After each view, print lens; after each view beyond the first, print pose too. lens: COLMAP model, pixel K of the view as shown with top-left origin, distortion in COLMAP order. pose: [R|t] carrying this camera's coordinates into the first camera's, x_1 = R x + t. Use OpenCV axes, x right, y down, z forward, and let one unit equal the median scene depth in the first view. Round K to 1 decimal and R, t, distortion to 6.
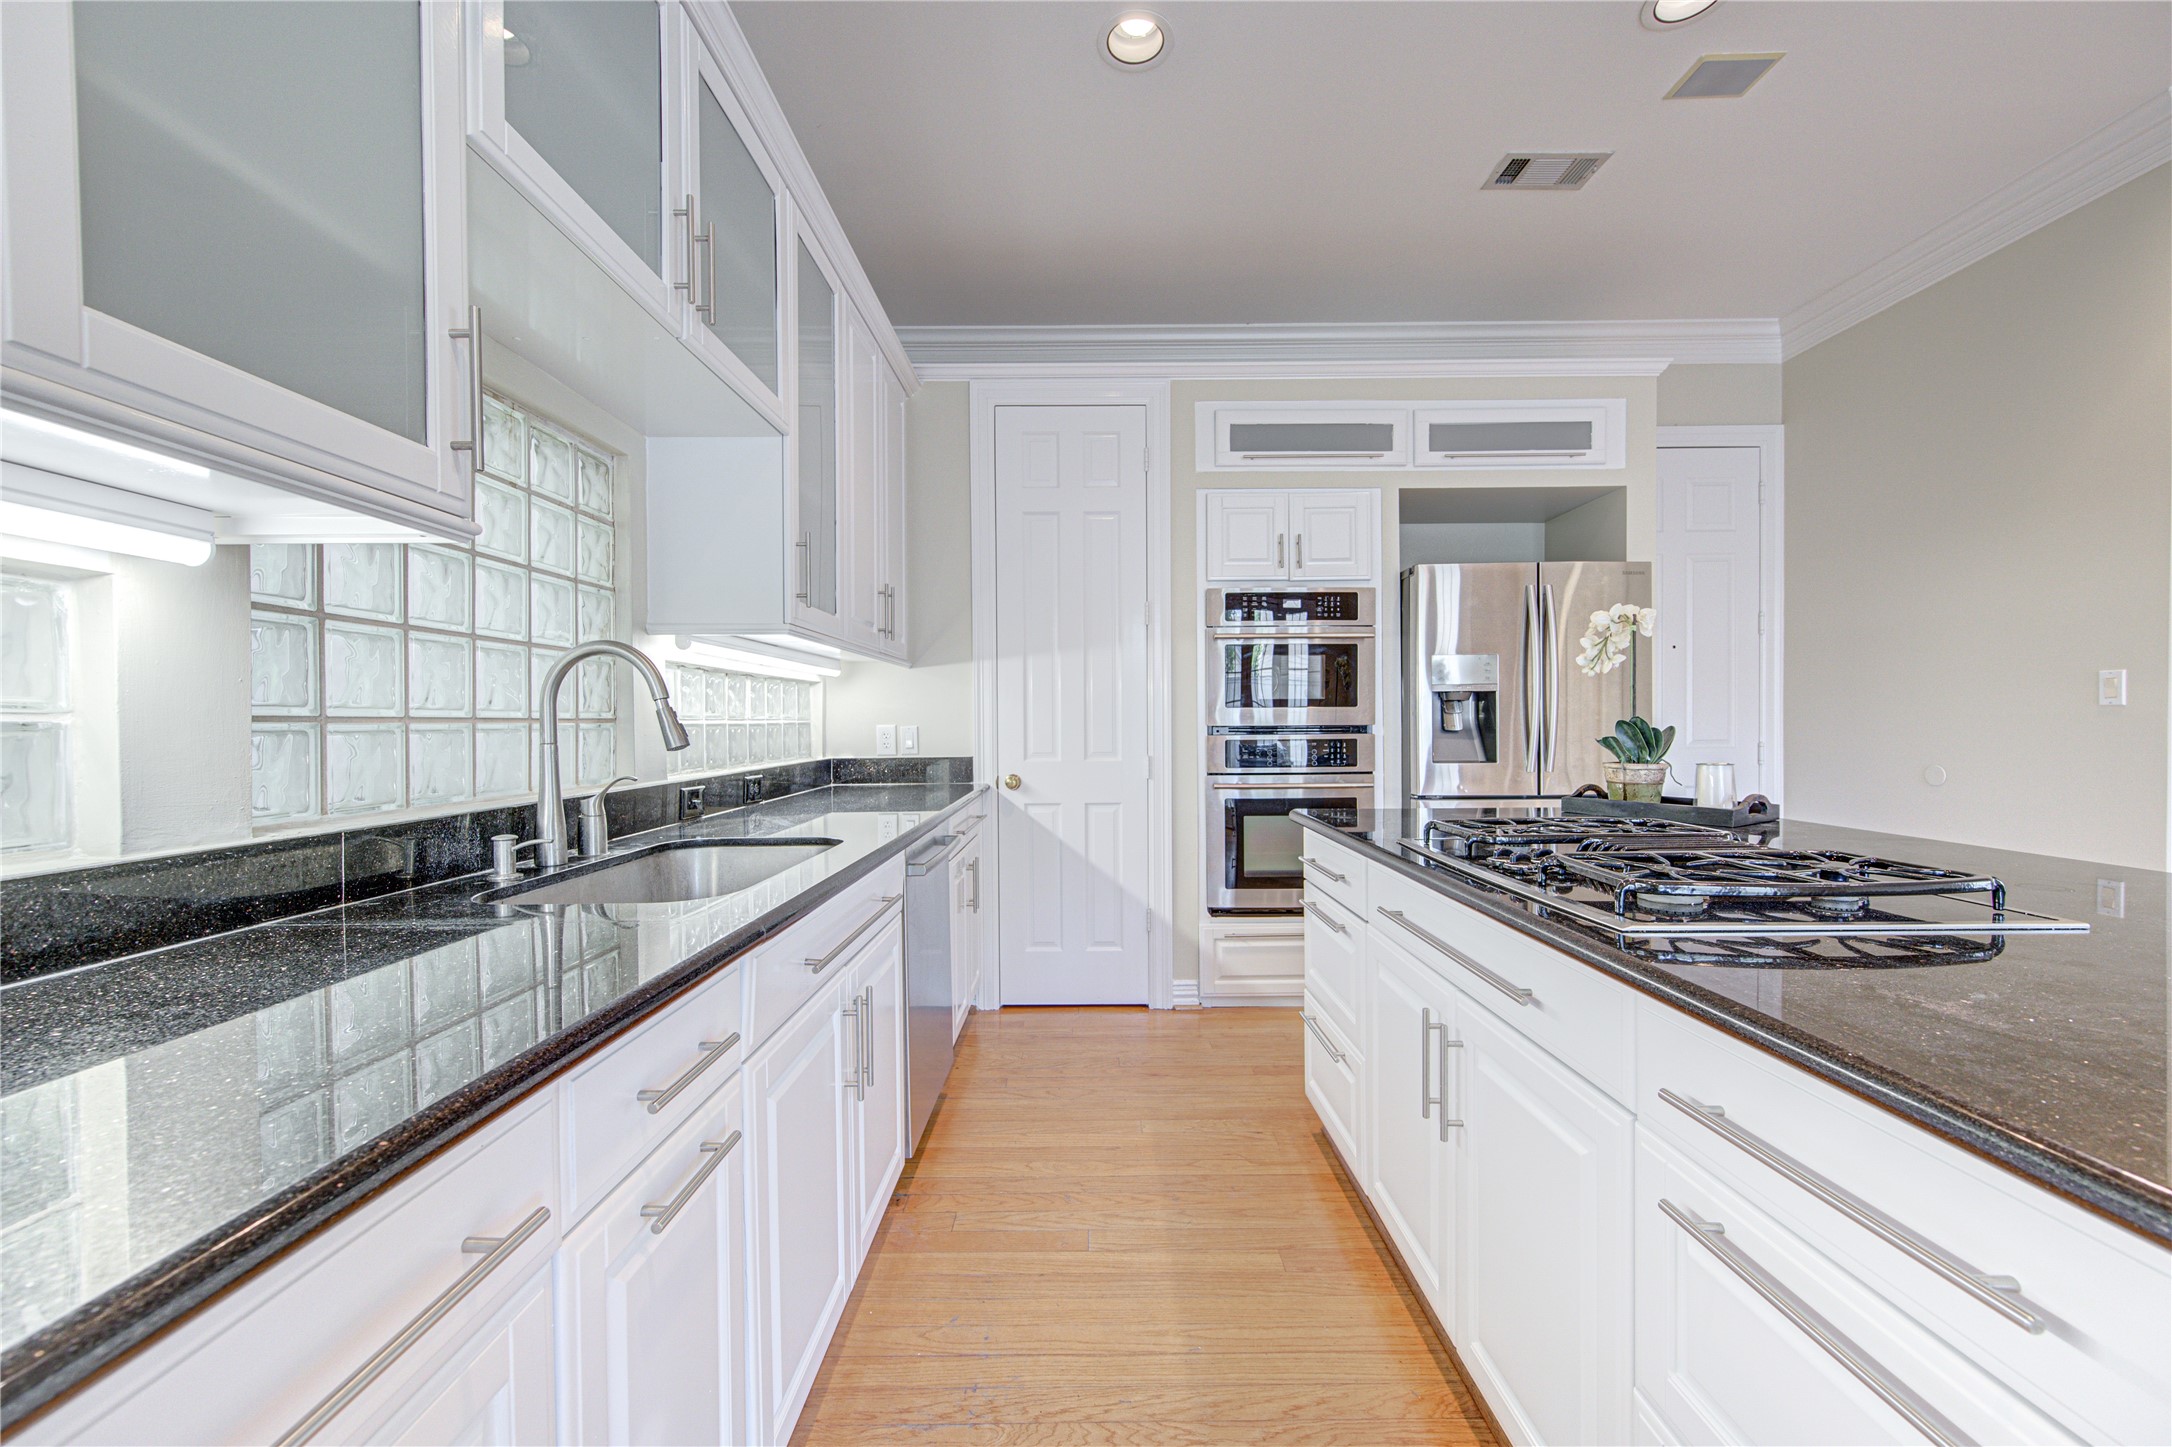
lens RADIAL K [[852.1, 0, 1117.4], [0, 852.1, 747.3], [0, 0, 1]] dist [0.002910, -0.000591]
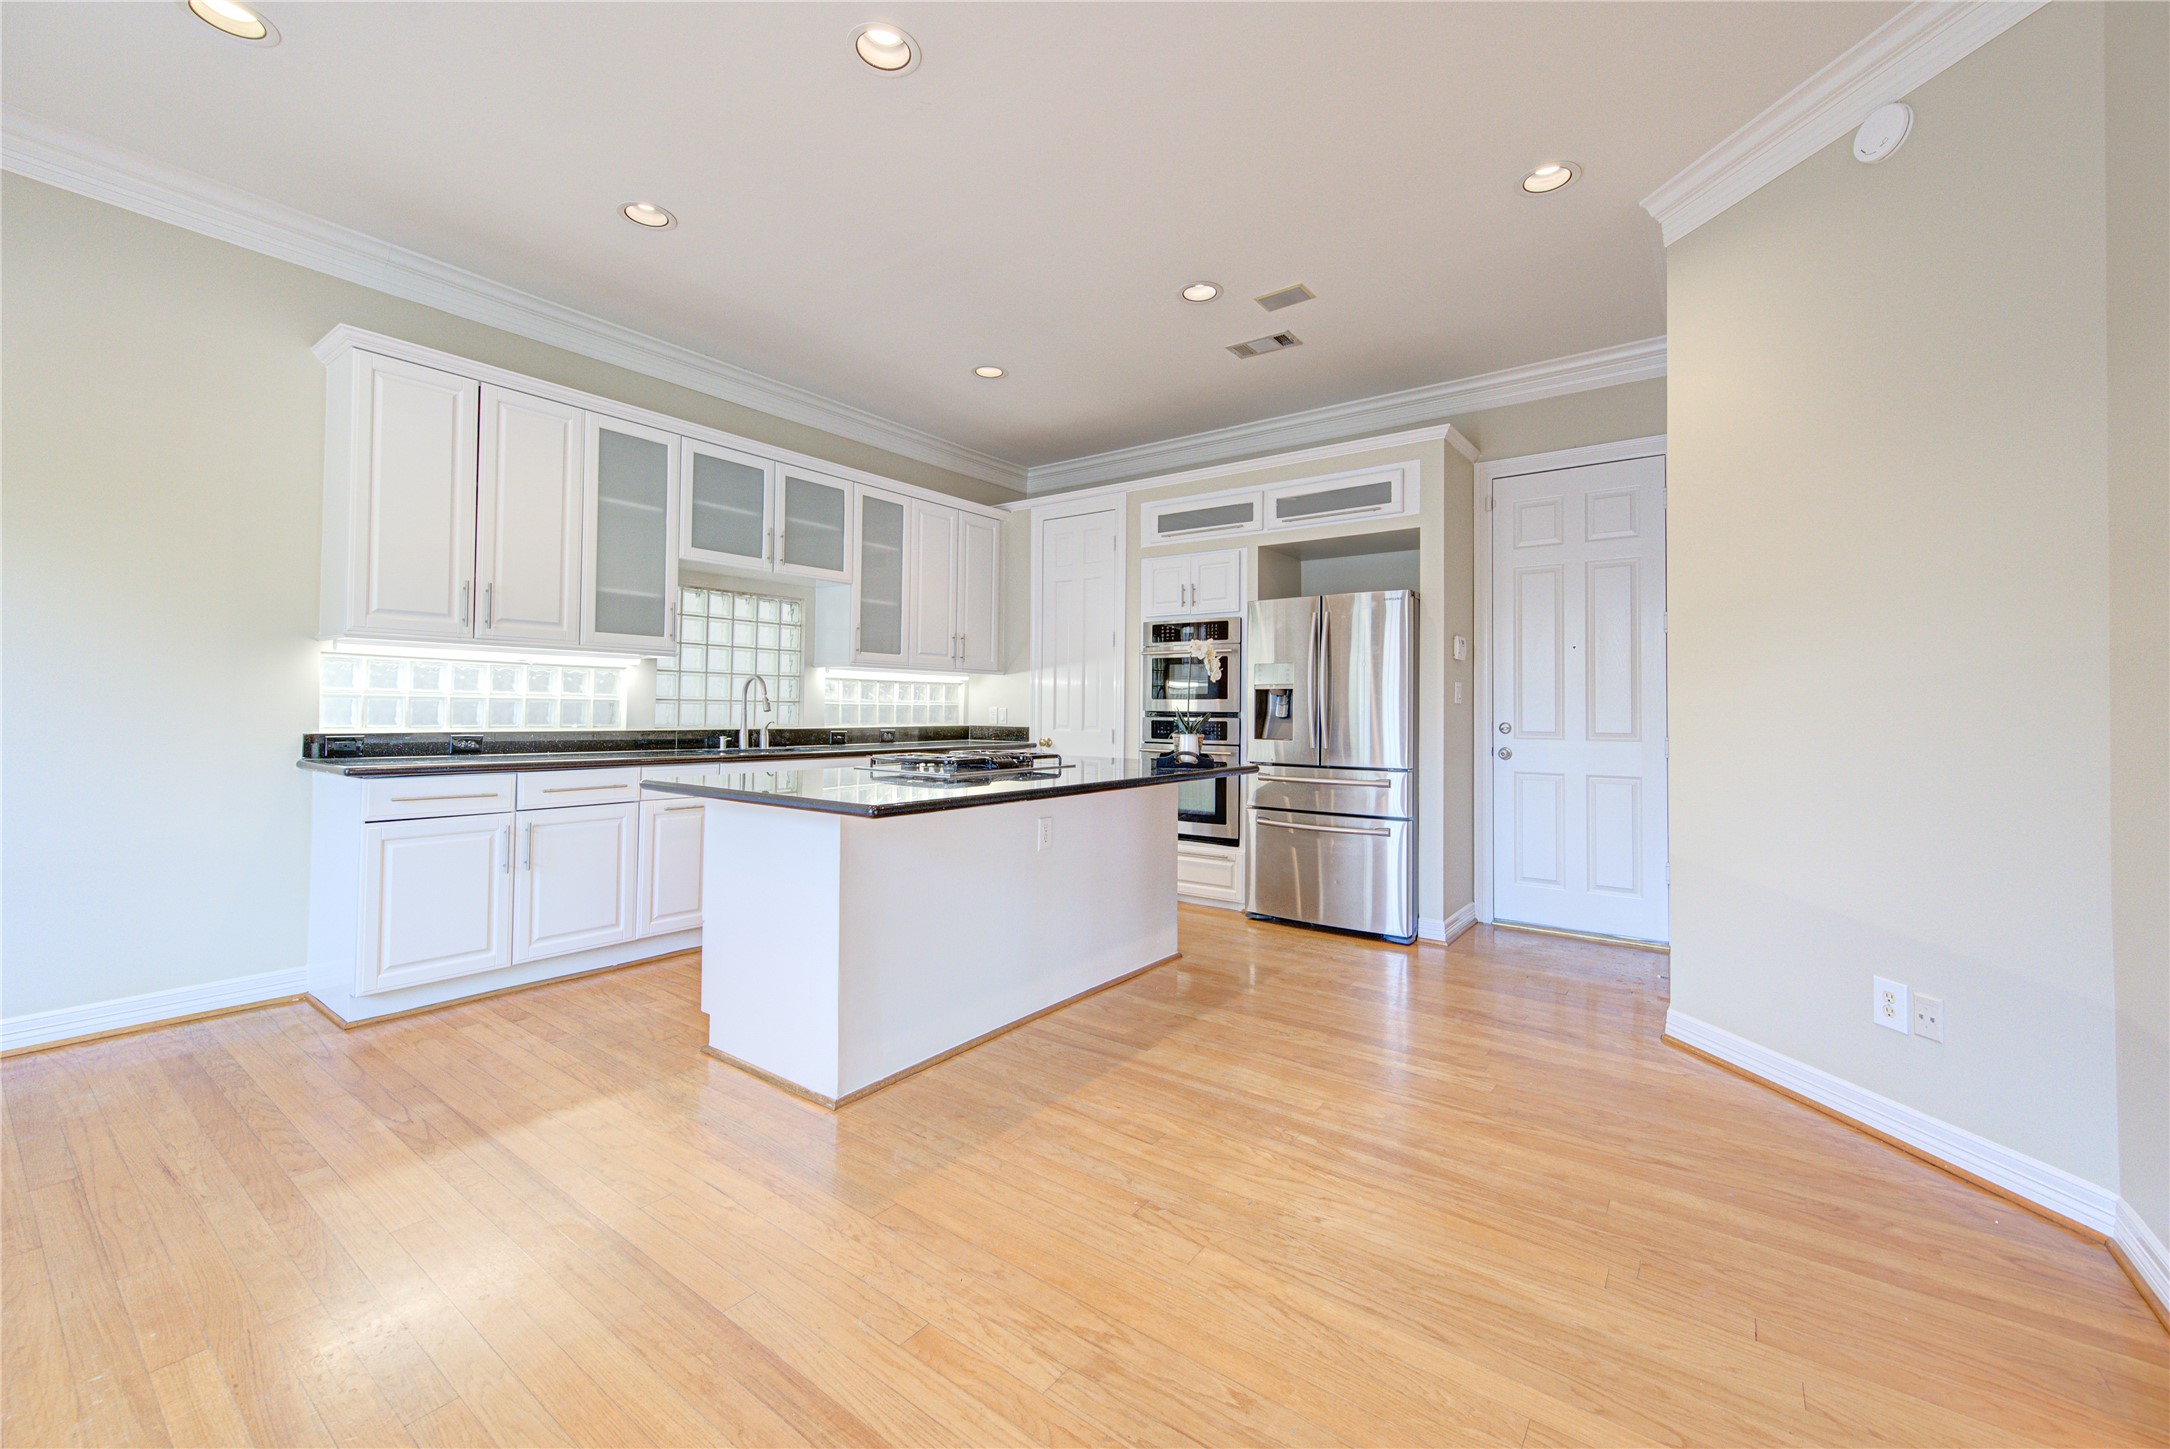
lens RADIAL K [[851.3, 0, 1030.9], [0, 851.3, 700.5], [0, 0, 1]] dist [0.002910, -0.000591]
pose [[0.785193, 0.009498, -0.619179, 0.912319], [-0.035824, 0.998905, -0.030107, 0.009219], [0.618215, 0.045821, 0.784673, -0.333923]]
